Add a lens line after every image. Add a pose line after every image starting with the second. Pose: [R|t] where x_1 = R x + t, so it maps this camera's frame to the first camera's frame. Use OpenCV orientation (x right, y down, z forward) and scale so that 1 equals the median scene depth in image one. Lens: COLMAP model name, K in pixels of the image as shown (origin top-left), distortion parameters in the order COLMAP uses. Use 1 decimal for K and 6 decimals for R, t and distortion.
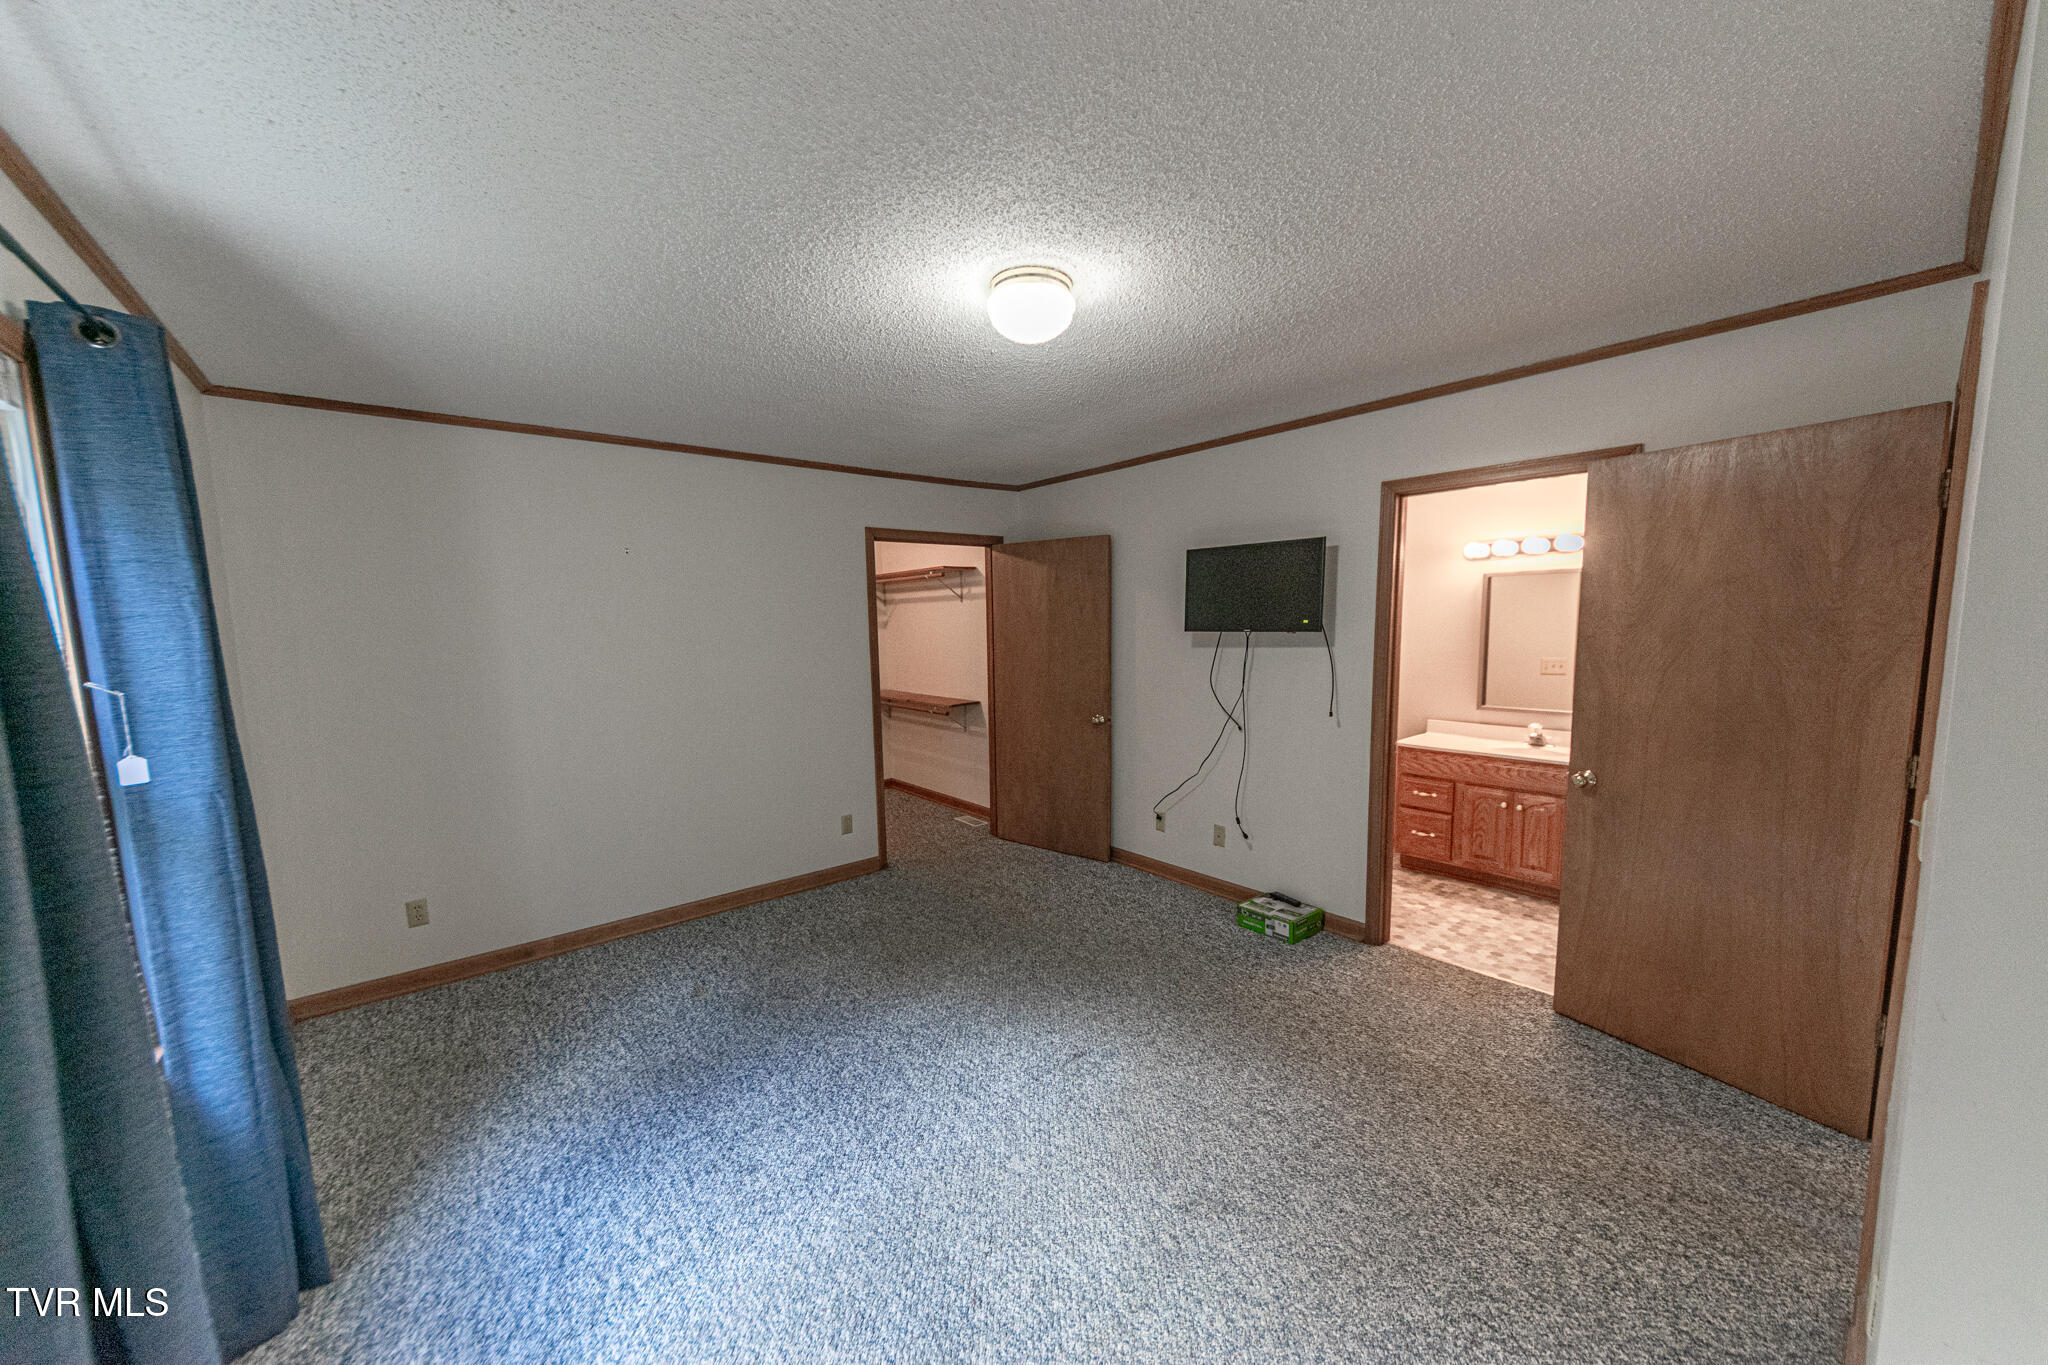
lens RADIAL K [[741.7, 0, 1020.9], [0, 741.7, 704.1], [0, 0, 1]] dist [-0.001335, -0.001934]
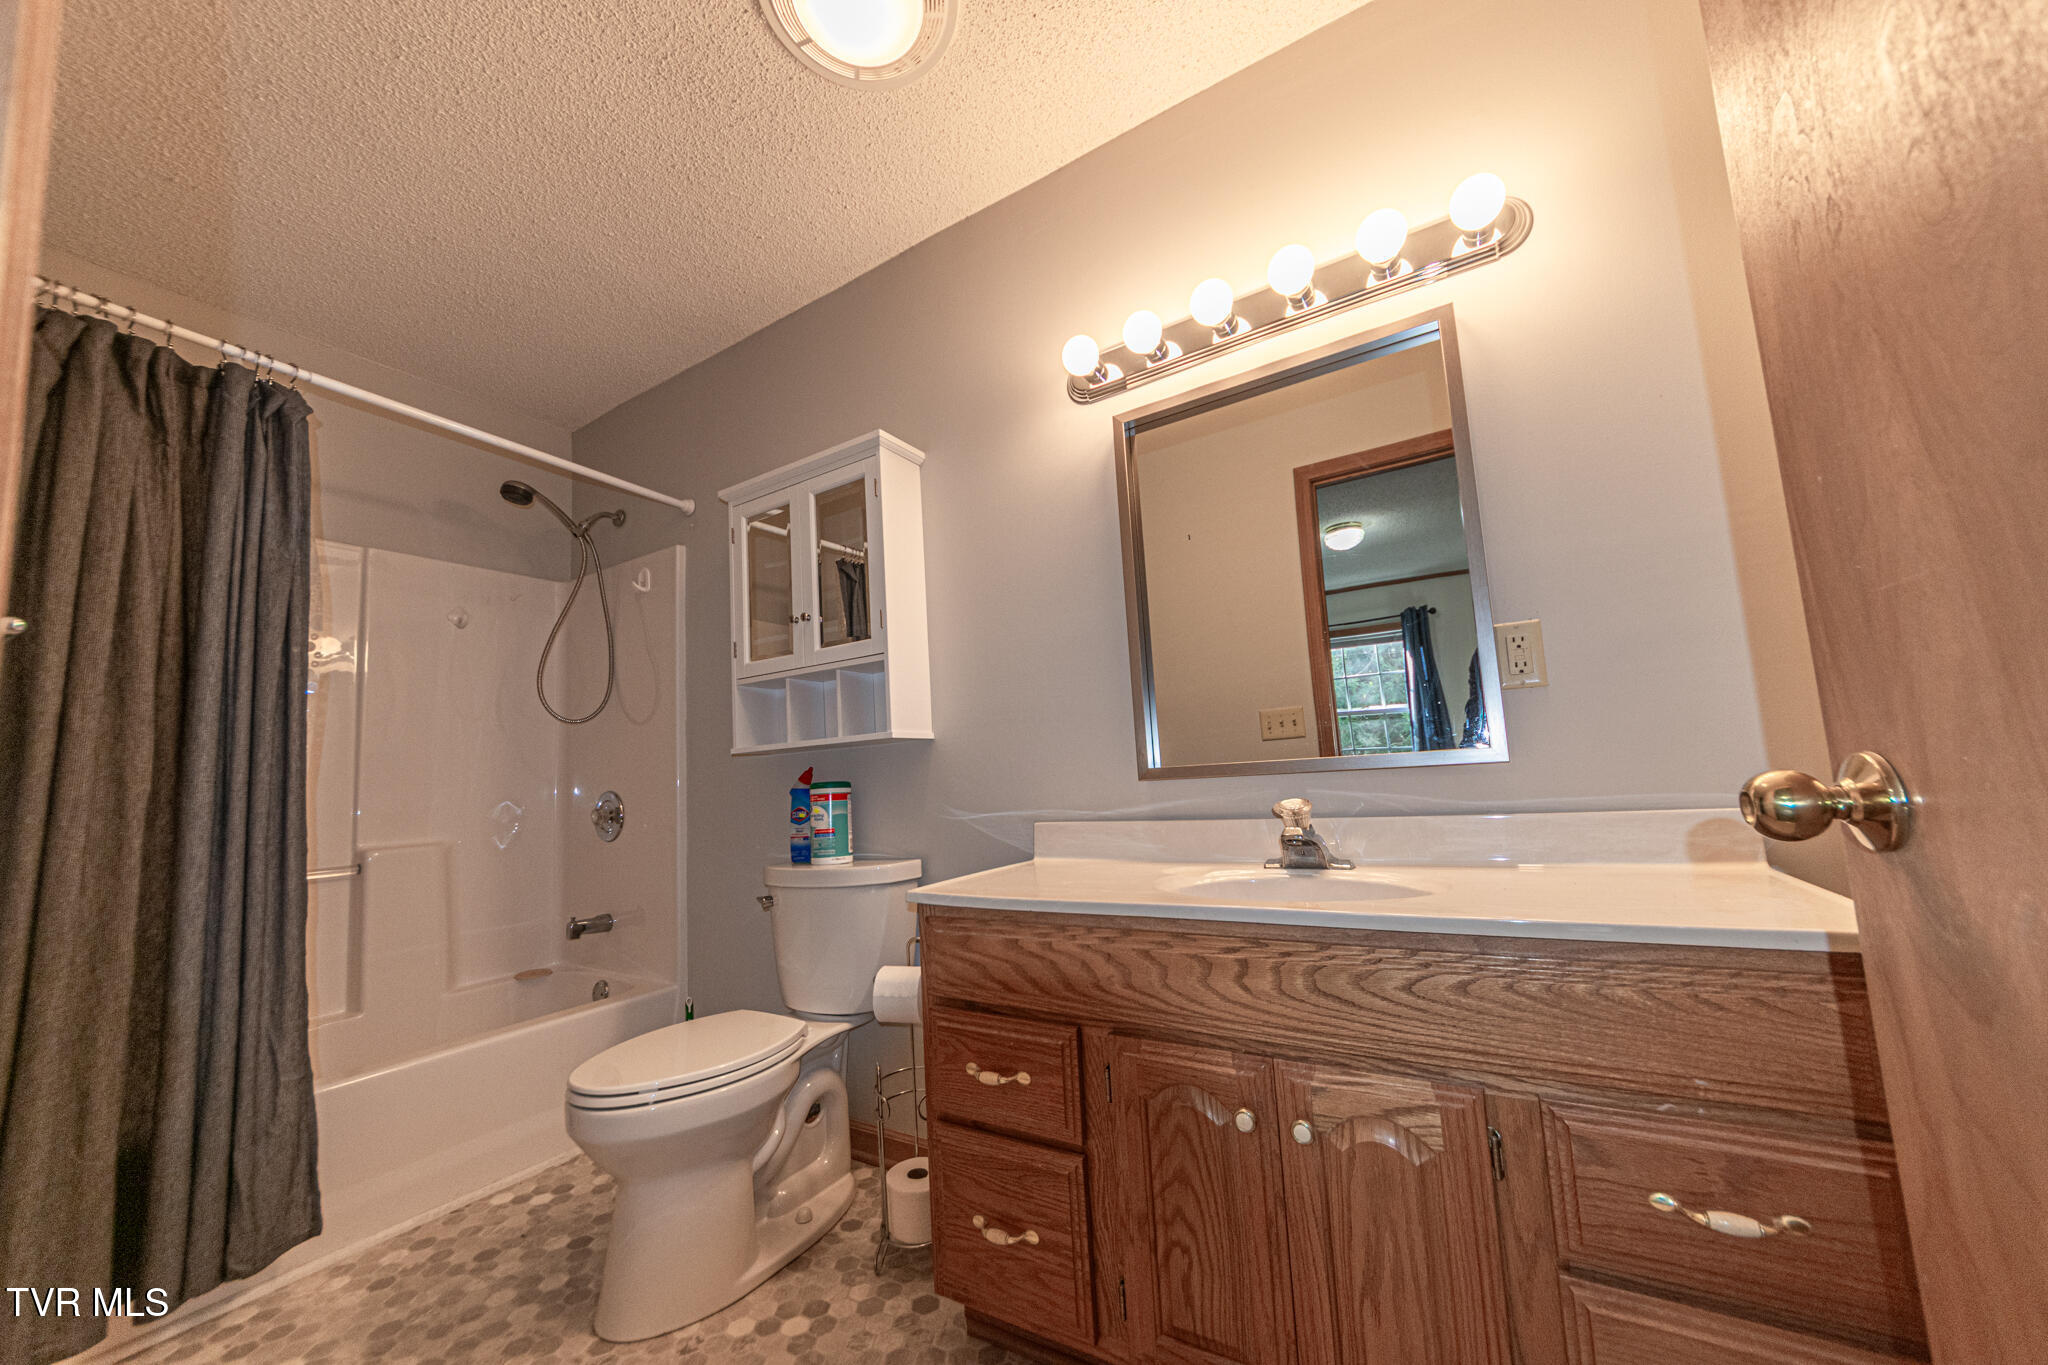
lens RADIAL K [[741.7, 0, 1018.1], [0, 741.7, 690.6], [0, 0, 1]] dist [-0.001335, -0.001934]
pose [[0.949096, -0.002443, 0.314976, 0.480190], [0.077311, 0.971188, -0.225425, 0.044911], [-0.305351, 0.238301, 0.921940, 0.728074]]
